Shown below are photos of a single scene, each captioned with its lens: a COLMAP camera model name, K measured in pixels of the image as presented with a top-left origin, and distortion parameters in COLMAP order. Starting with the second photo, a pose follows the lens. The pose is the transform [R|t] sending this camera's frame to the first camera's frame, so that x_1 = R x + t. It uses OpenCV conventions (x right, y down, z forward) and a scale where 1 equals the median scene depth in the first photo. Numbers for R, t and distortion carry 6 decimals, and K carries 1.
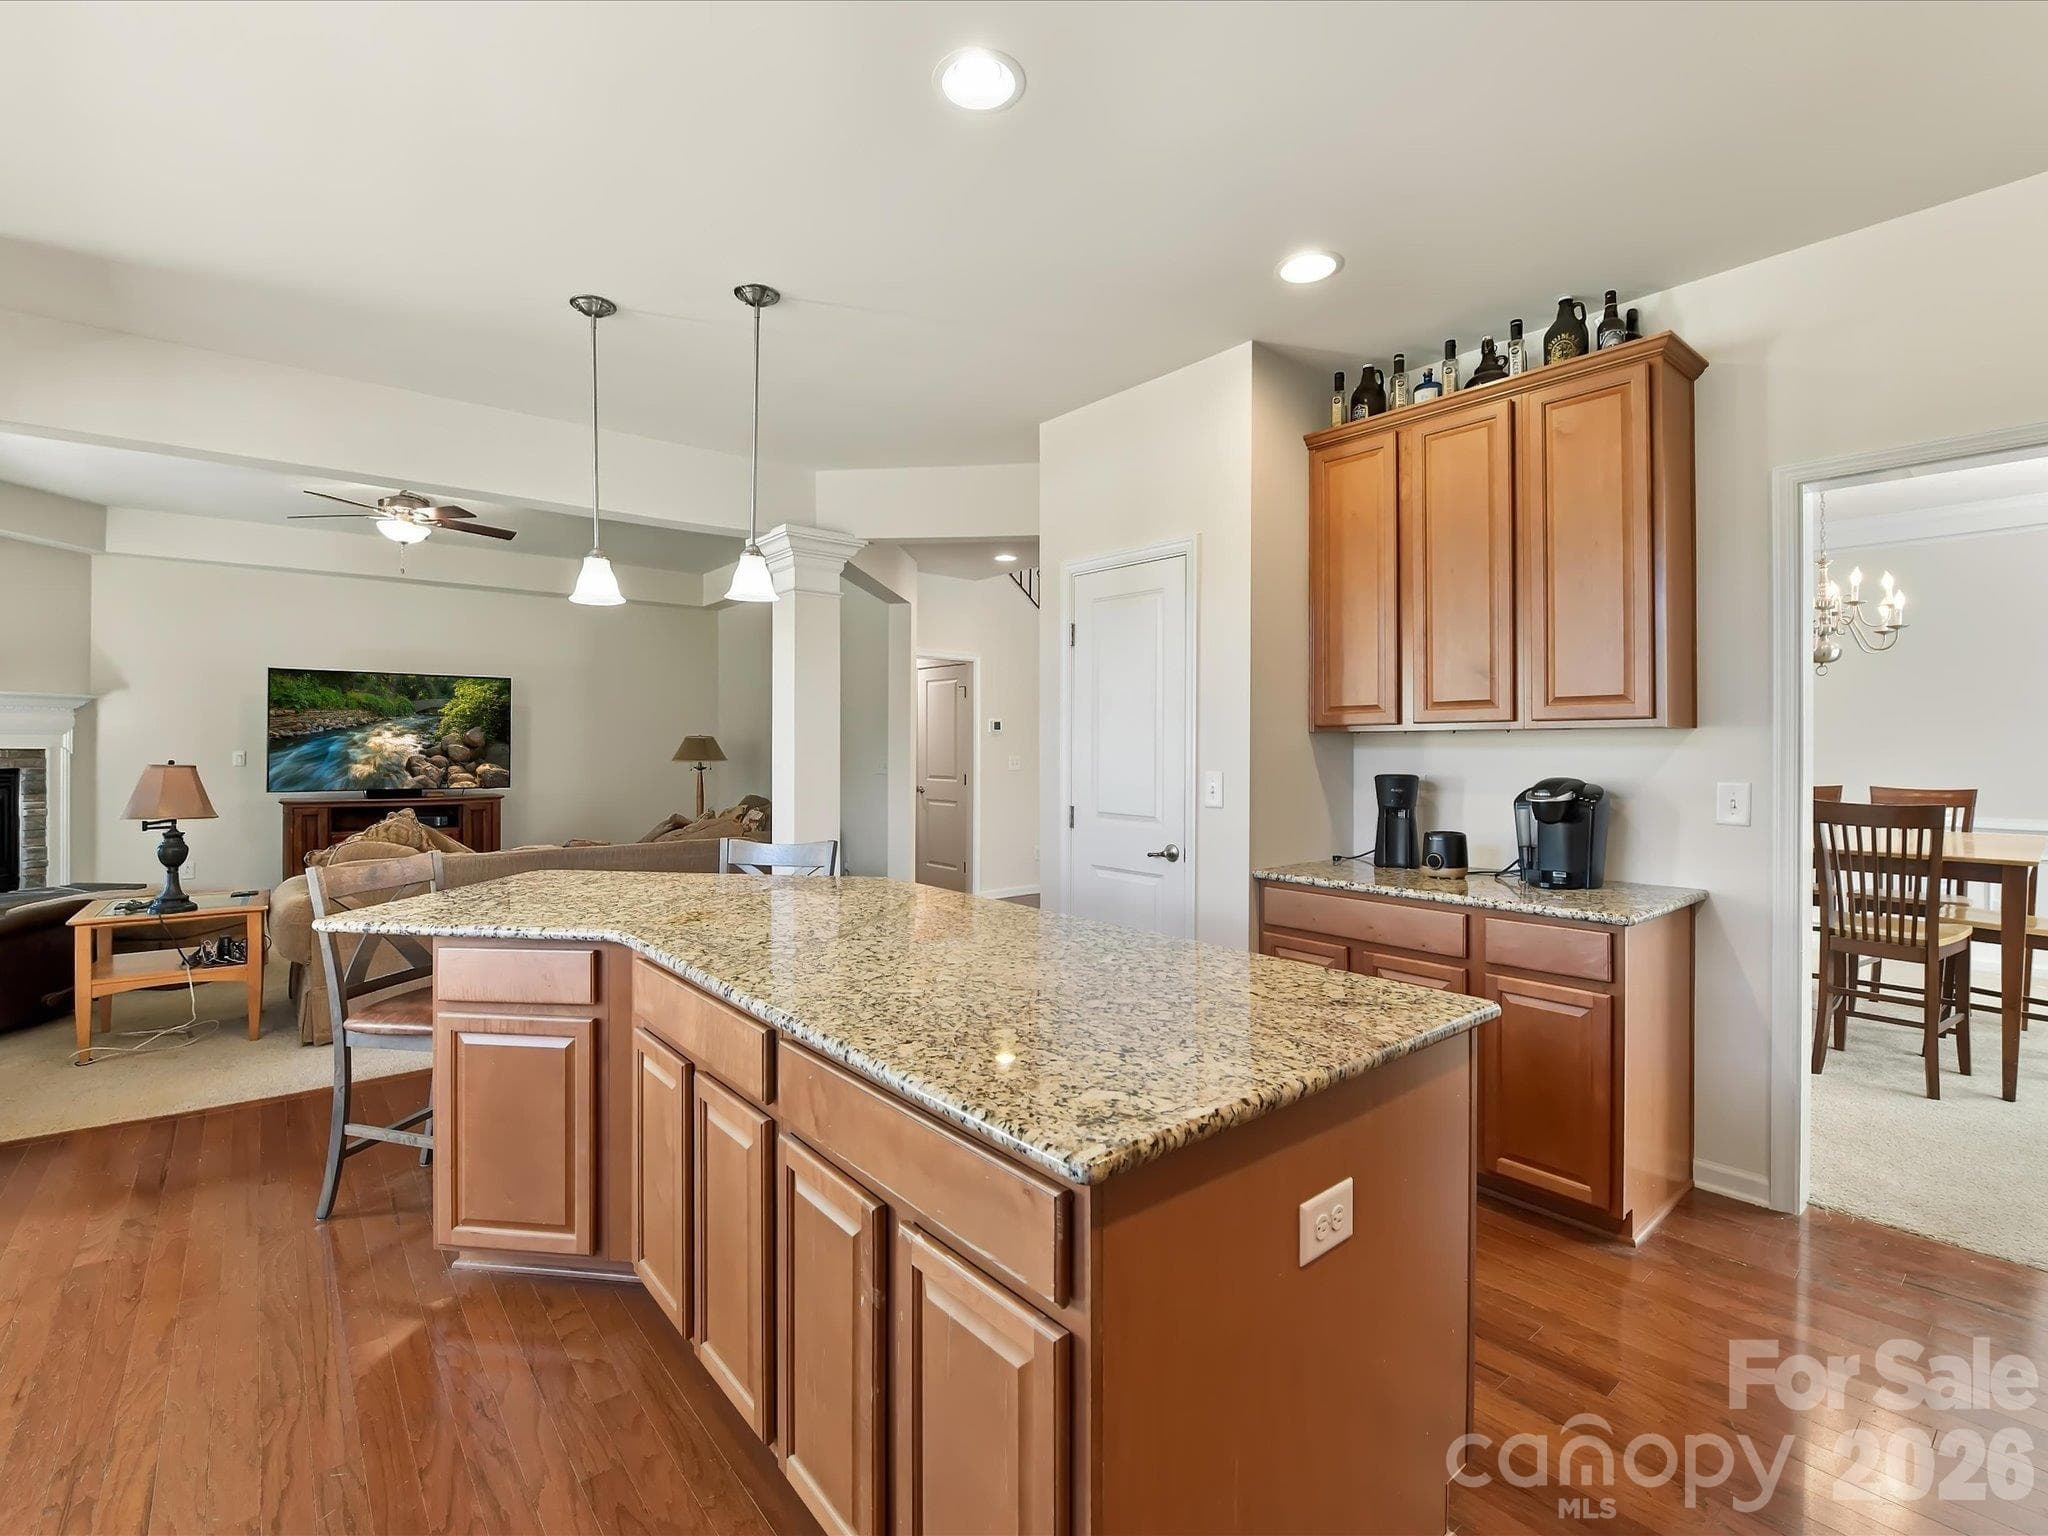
lens RADIAL K [[921.3, 0, 1014.0], [0, 921.3, 739.2], [0, 0, 1]] dist [-0.005013, -0.001569]
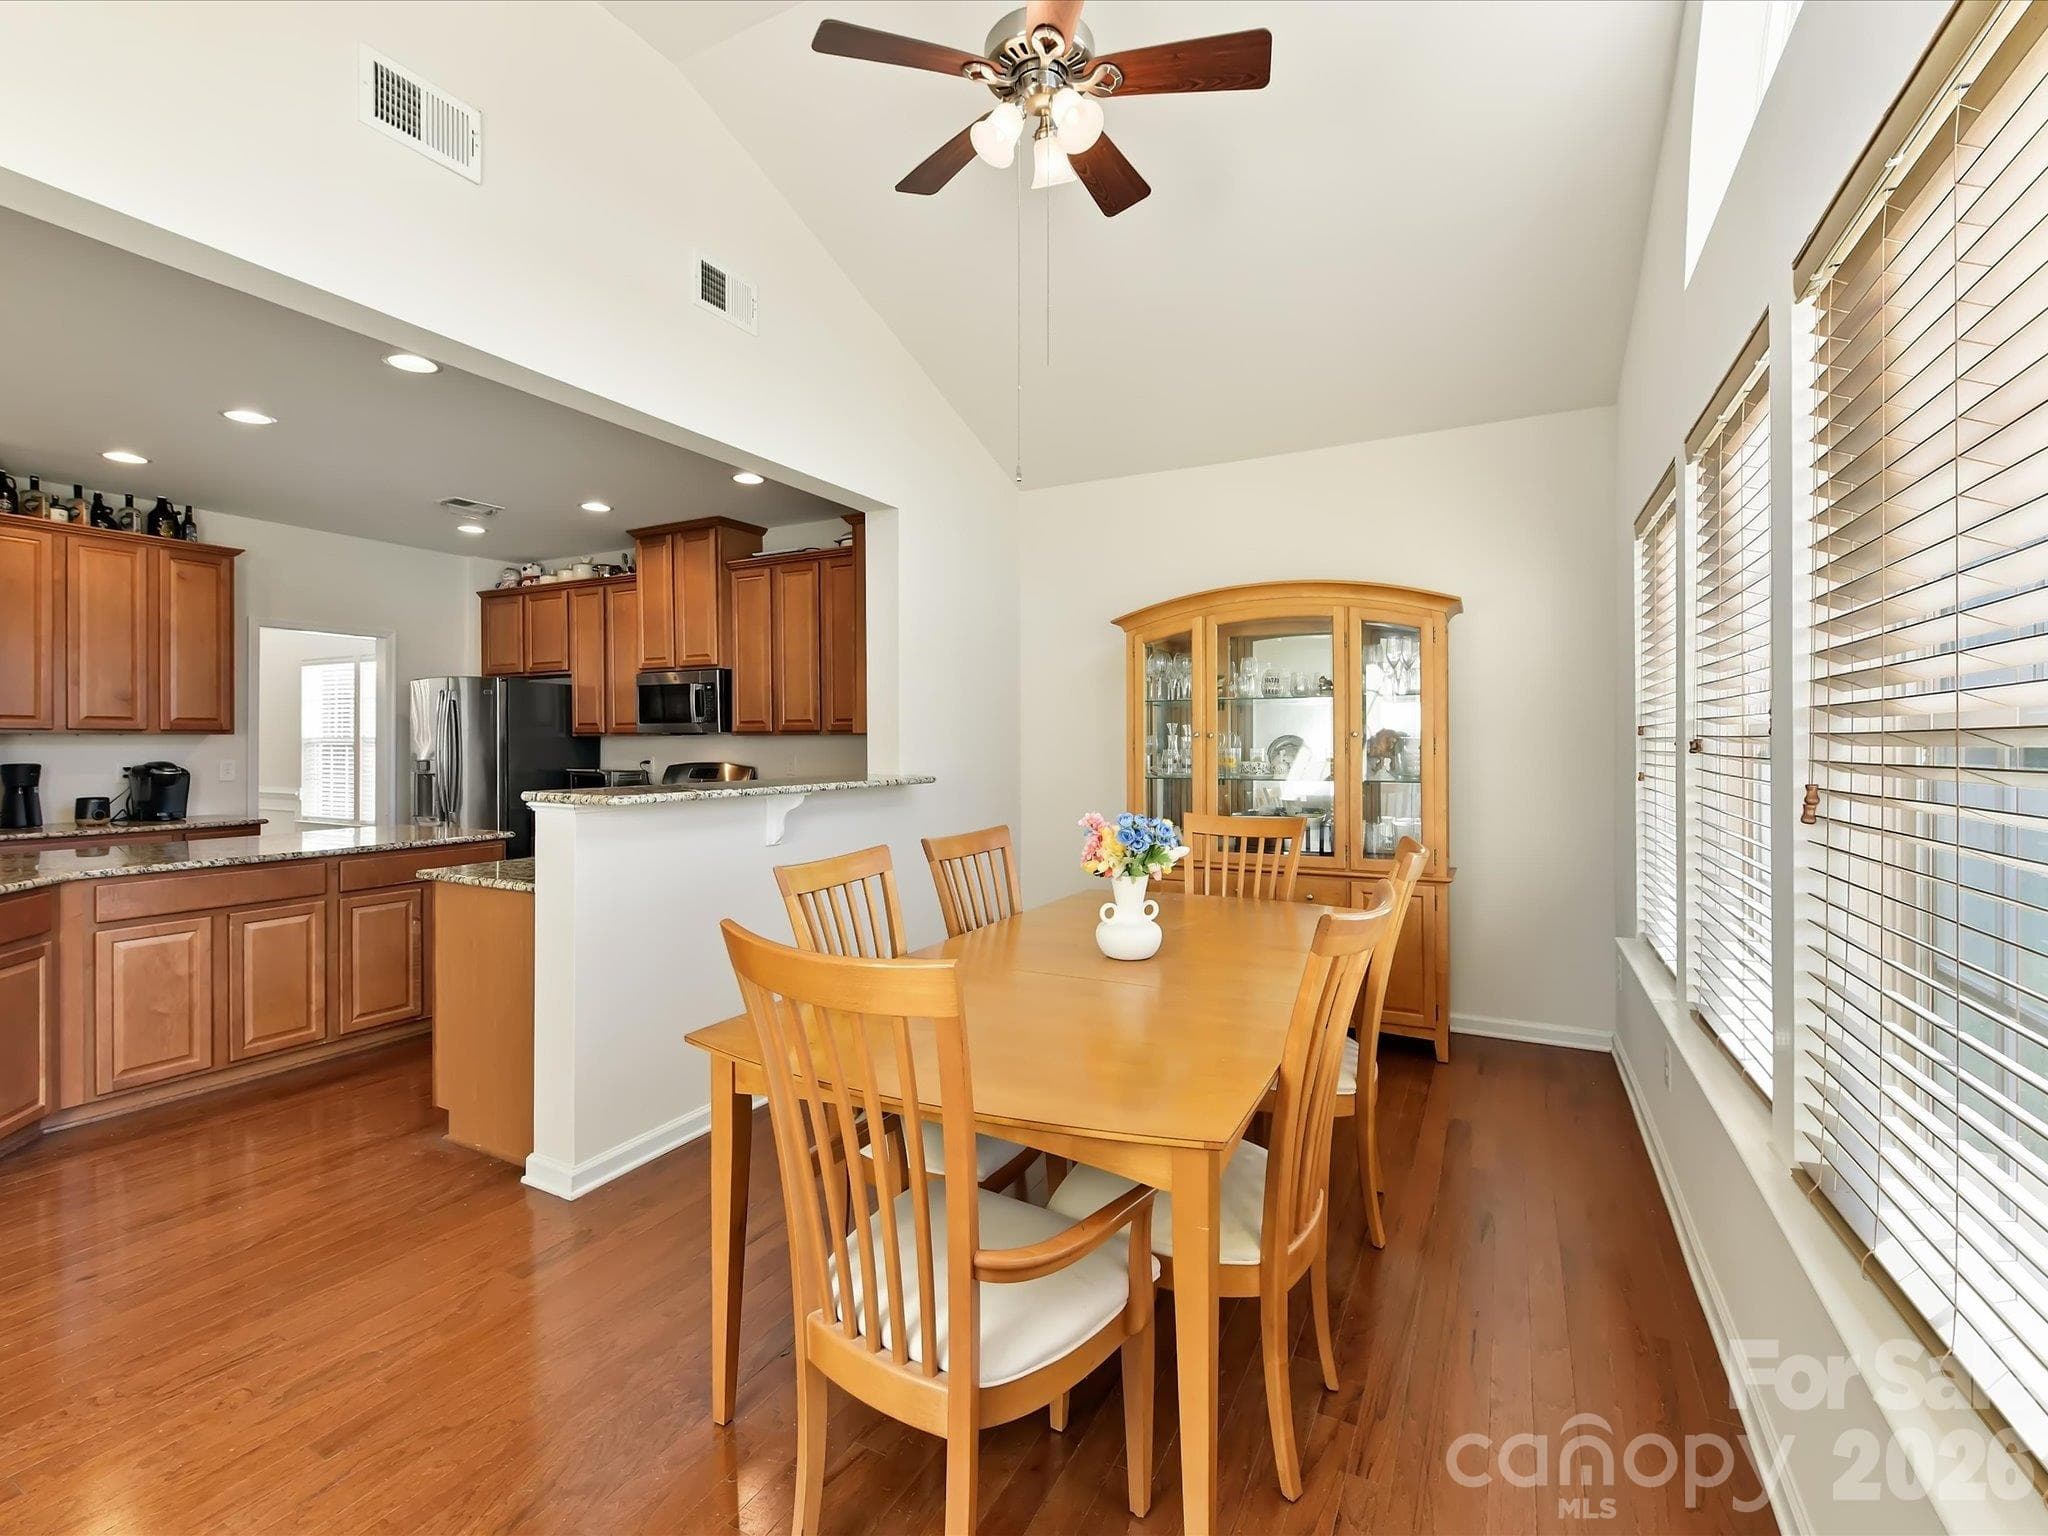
lens RADIAL K [[921.3, 0, 1014.0], [0, 921.3, 739.2], [0, 0, 1]] dist [-0.005013, -0.001569]
pose [[-0.396835, 0.003428, 0.917884, -1.704769], [-0.006917, 0.999953, -0.006725, -0.000890], [-0.917864, -0.009017, -0.396793, 0.164931]]
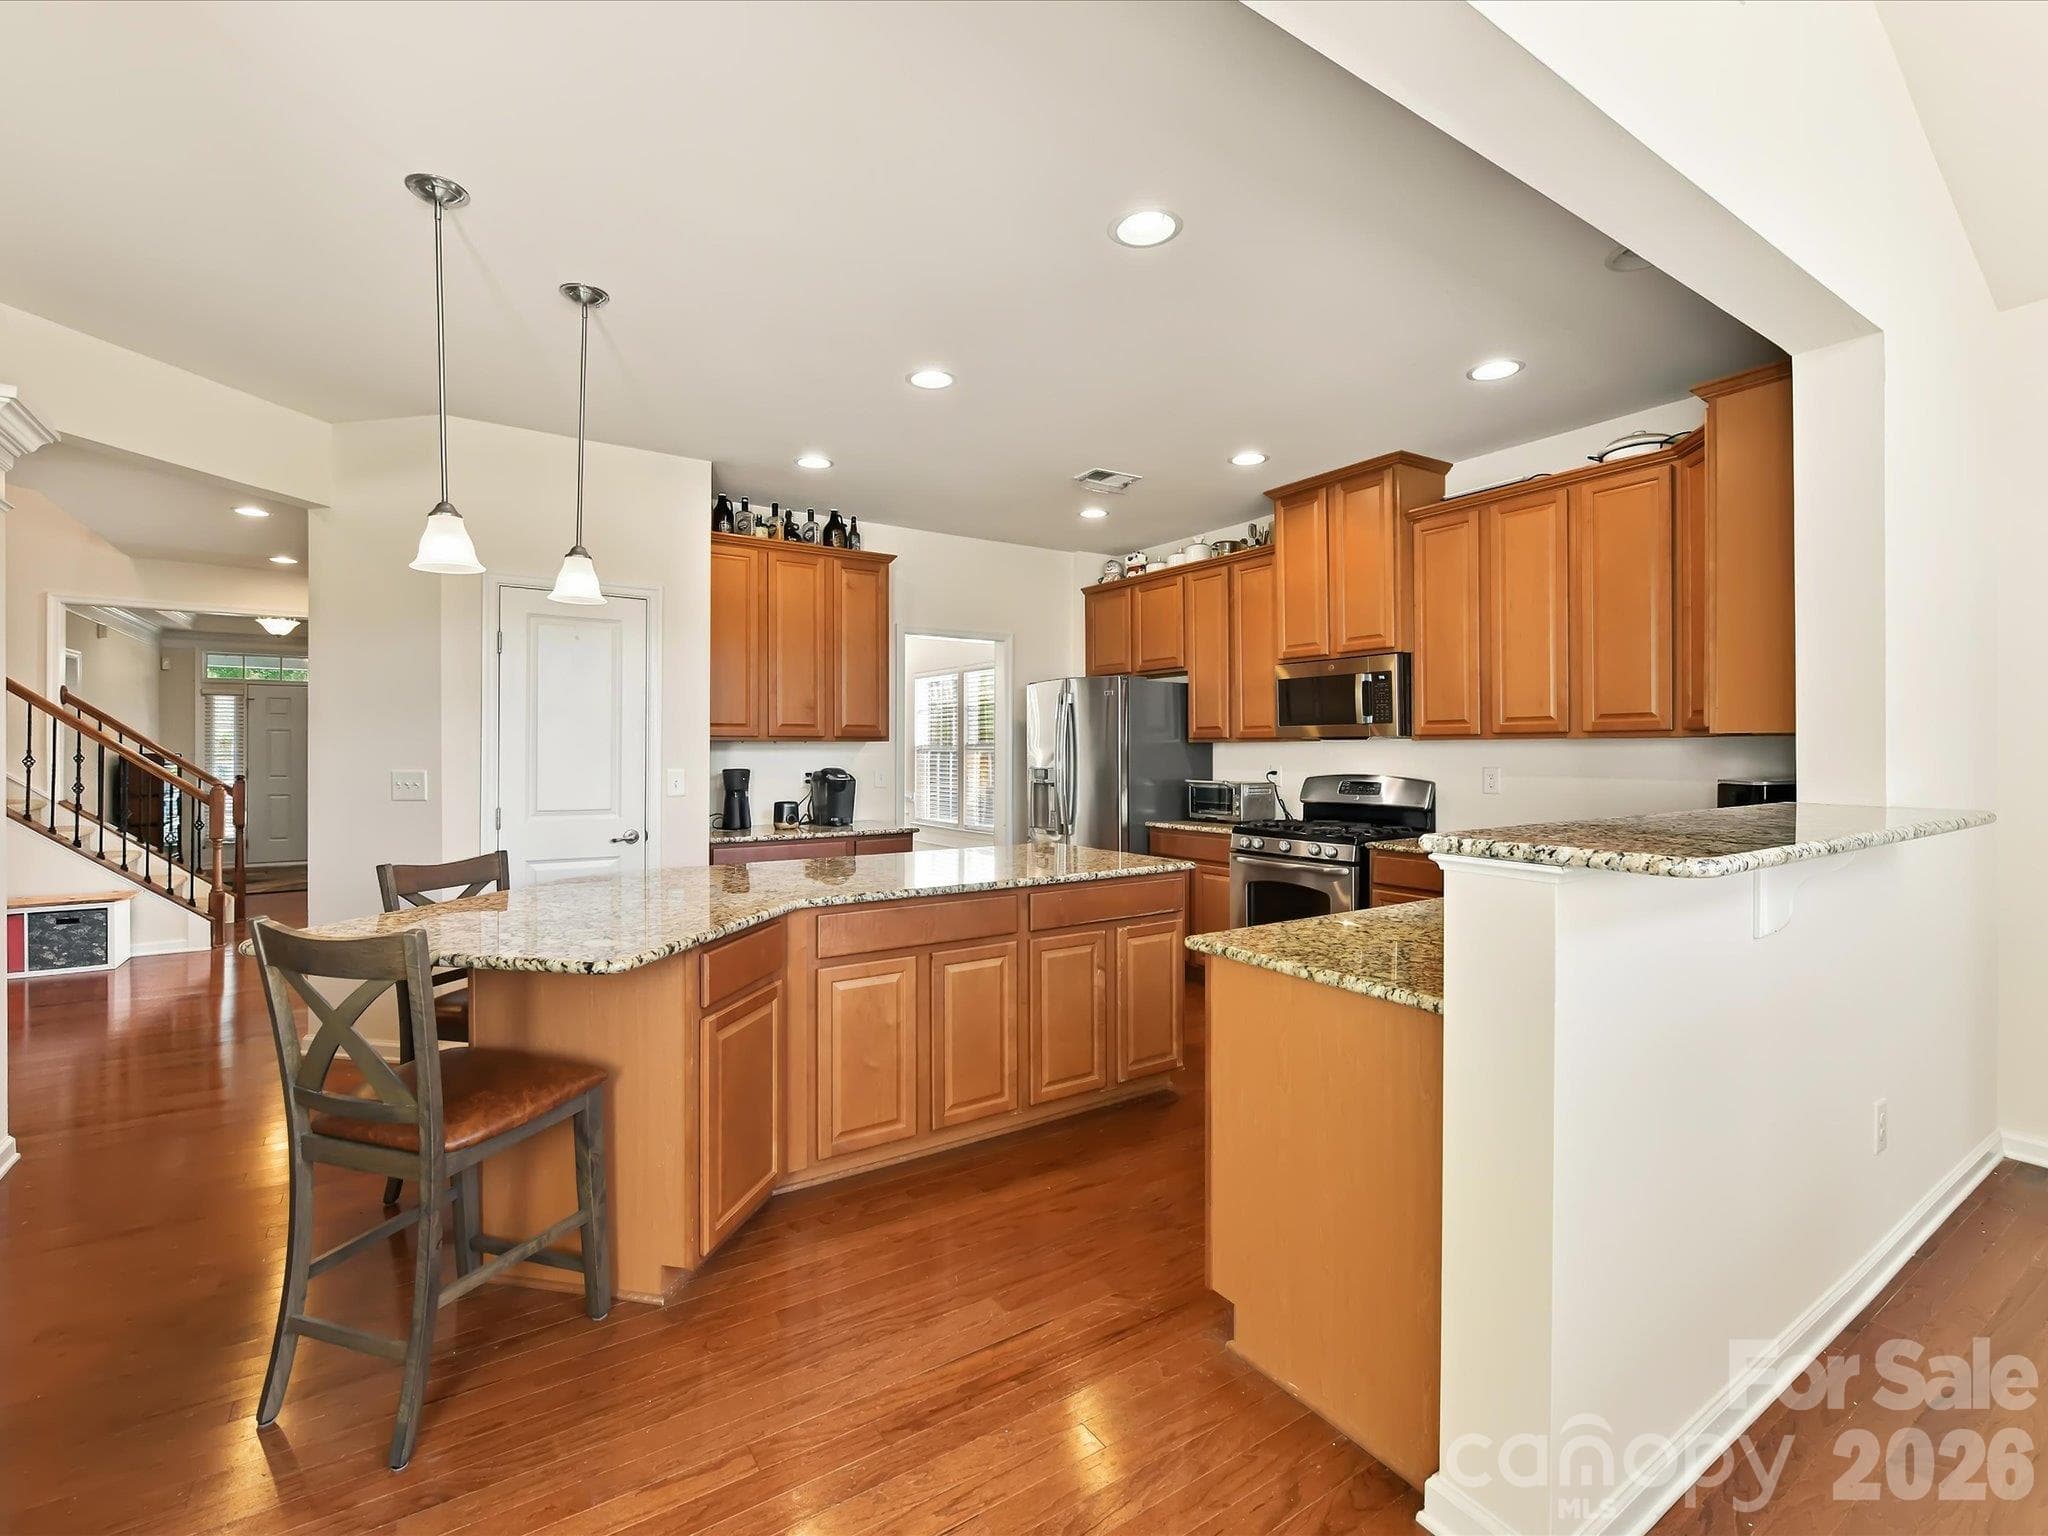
lens RADIAL K [[921.3, 0, 1014.0], [0, 921.3, 739.2], [0, 0, 1]] dist [-0.005013, -0.001569]
pose [[0.104154, 0.011490, 0.994495, -1.200900], [-0.007744, 0.999912, -0.010742, 0.002309], [-0.994531, -0.006582, 0.104234, 0.431603]]
